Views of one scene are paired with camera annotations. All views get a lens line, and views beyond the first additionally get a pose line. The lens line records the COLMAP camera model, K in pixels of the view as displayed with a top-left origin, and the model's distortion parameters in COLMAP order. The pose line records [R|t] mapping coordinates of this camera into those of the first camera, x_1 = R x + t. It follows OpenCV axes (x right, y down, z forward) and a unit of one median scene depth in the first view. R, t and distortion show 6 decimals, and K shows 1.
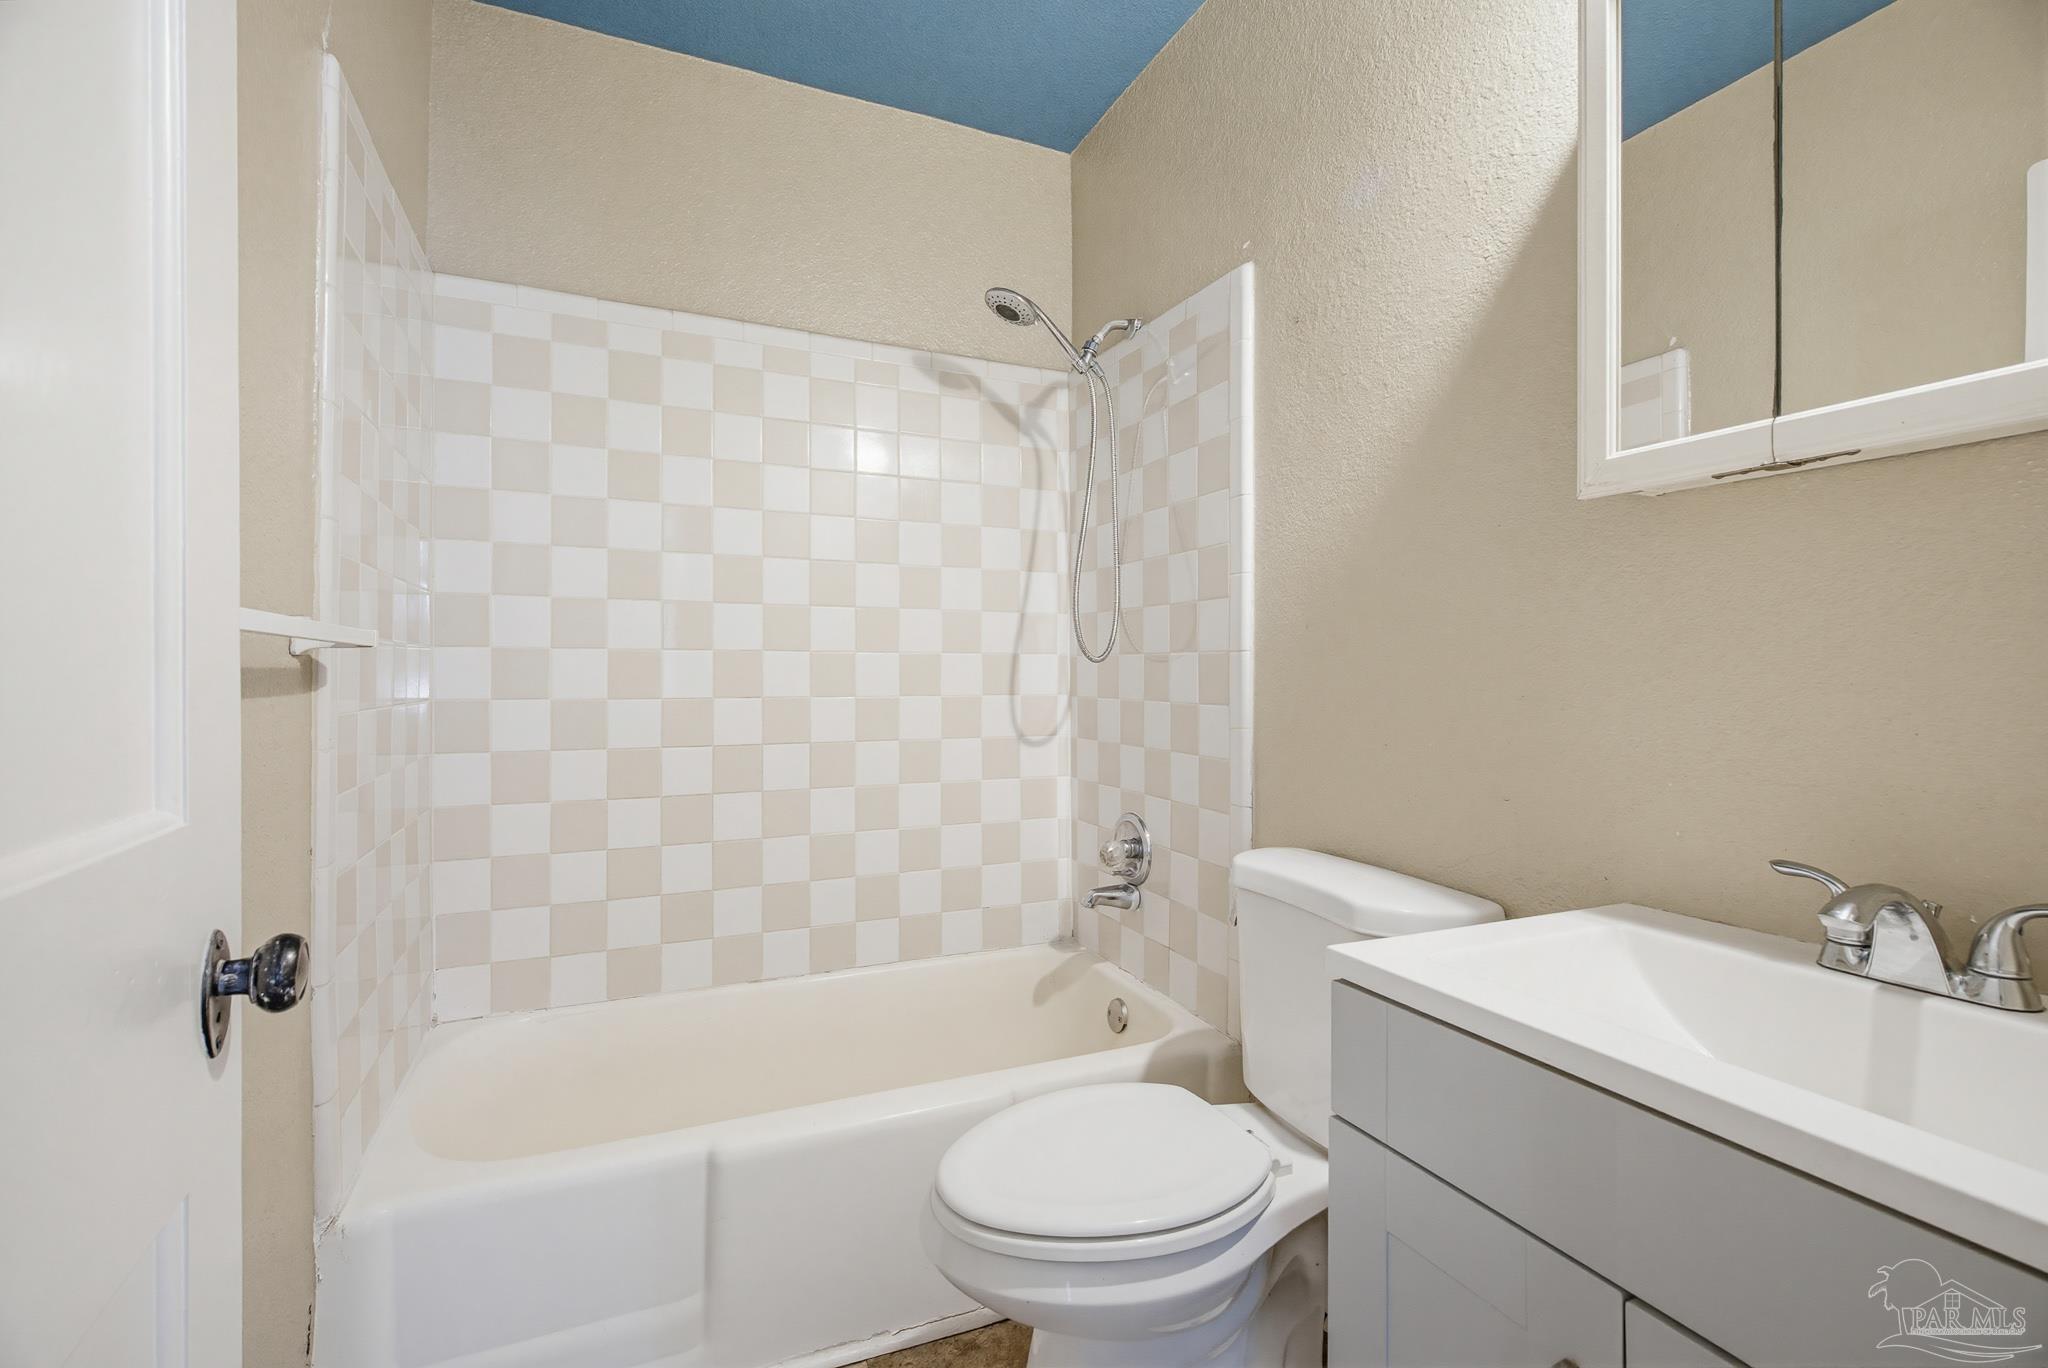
lens RADIAL K [[923.3, 0, 1019.4], [0, 923.3, 672.4], [0, 0, 1]] dist [0.000765, 0.000109]
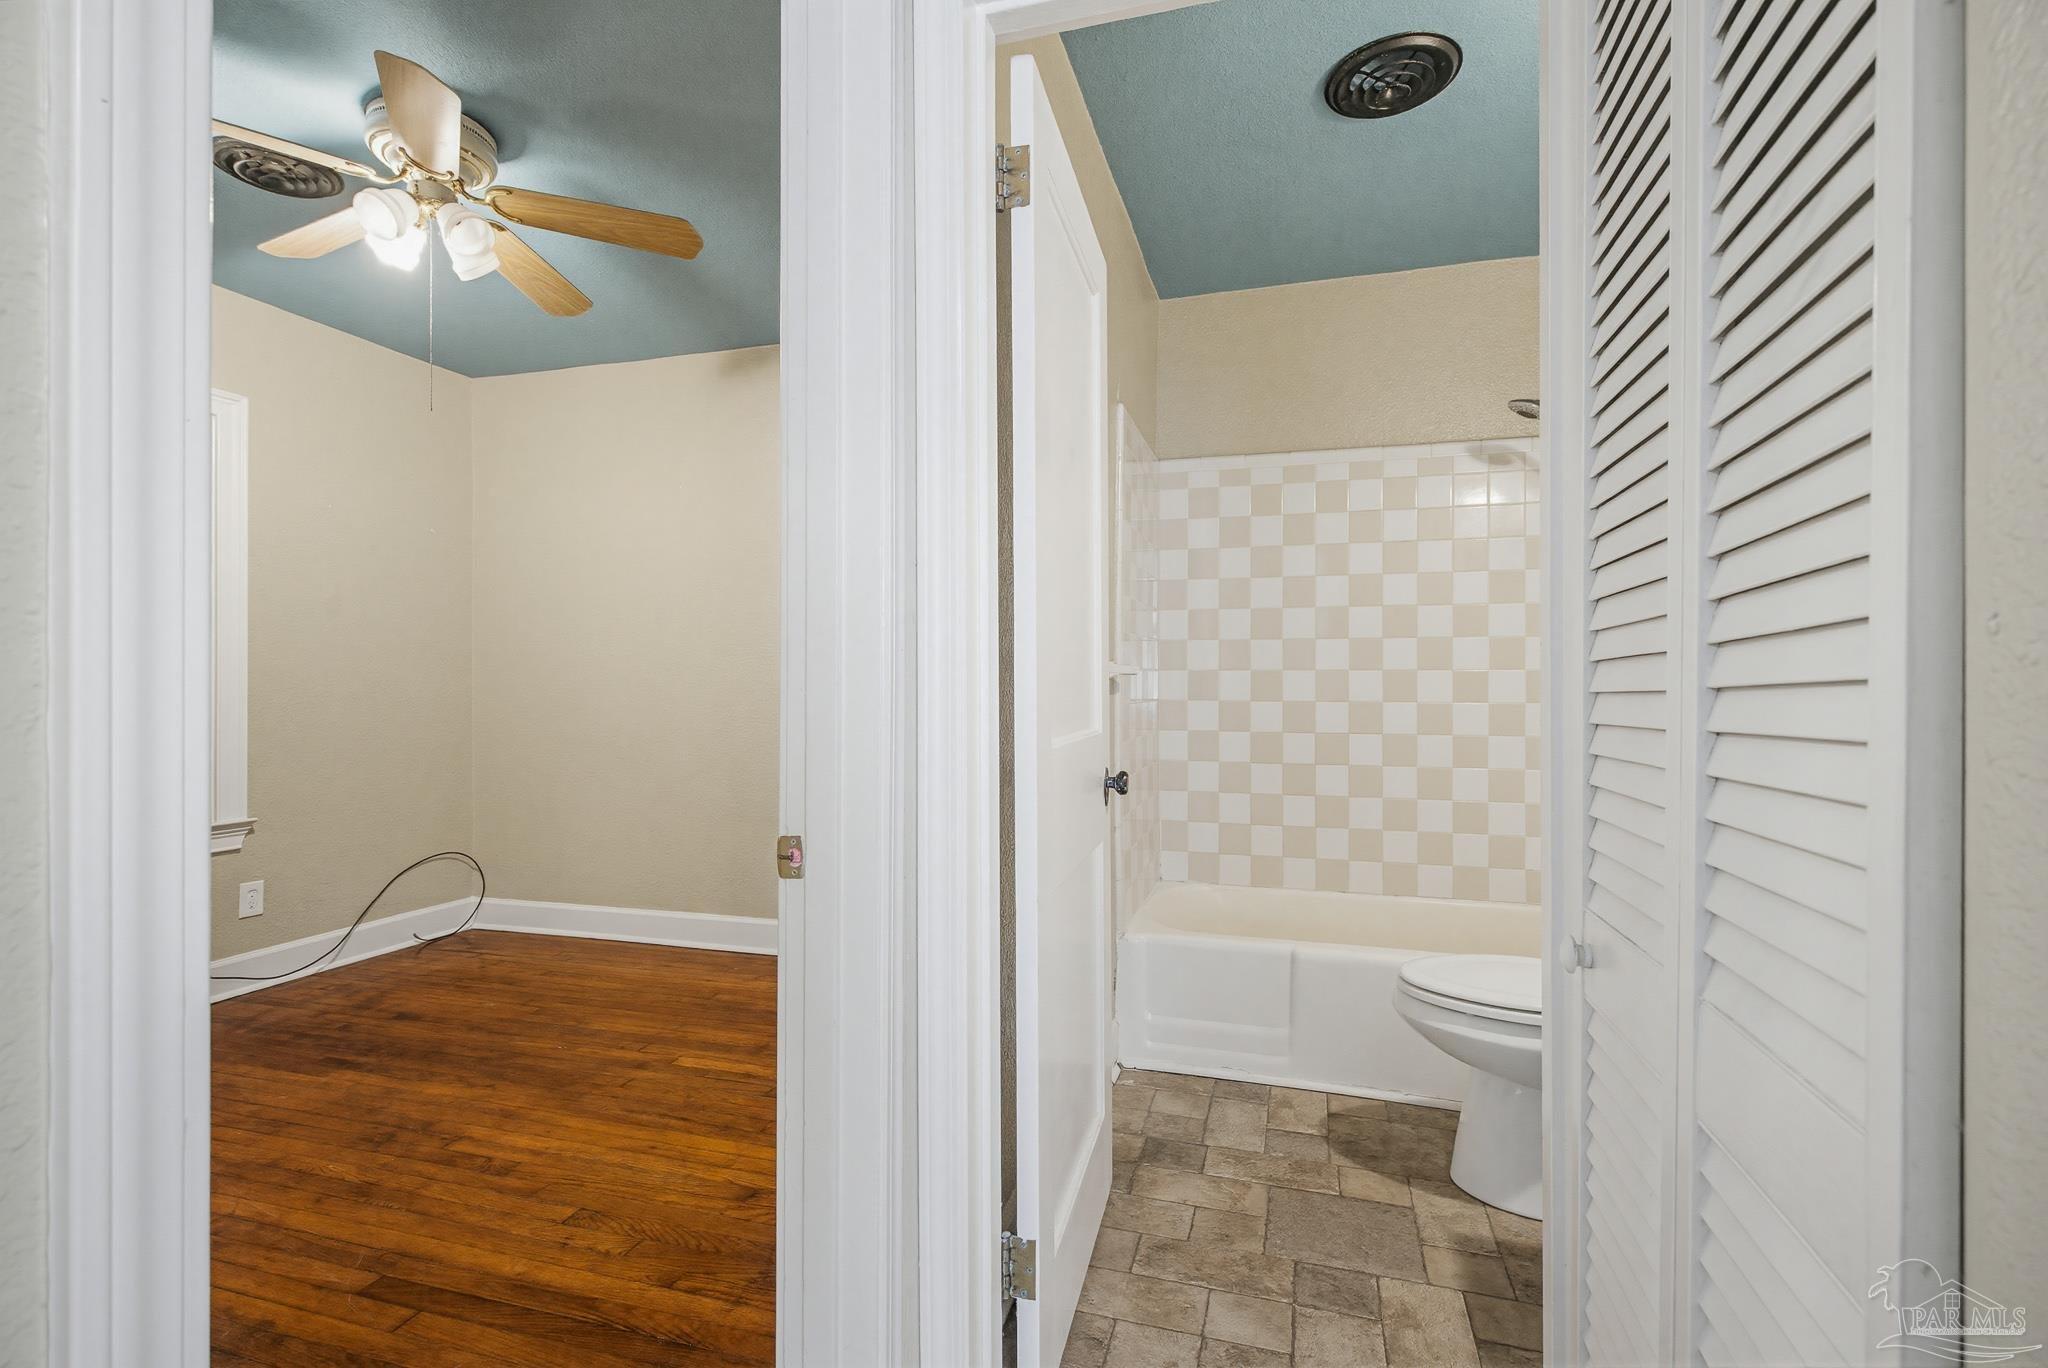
lens RADIAL K [[930.6, 0, 1026.8], [0, 930.6, 695.9], [0, 0, 1]] dist [0.000451, -0.000189]
pose [[0.763454, 0.005419, -0.645840, 0.321601], [0.005051, 0.999884, 0.014361, -0.007215], [0.645843, -0.014226, 0.763338, -0.523049]]
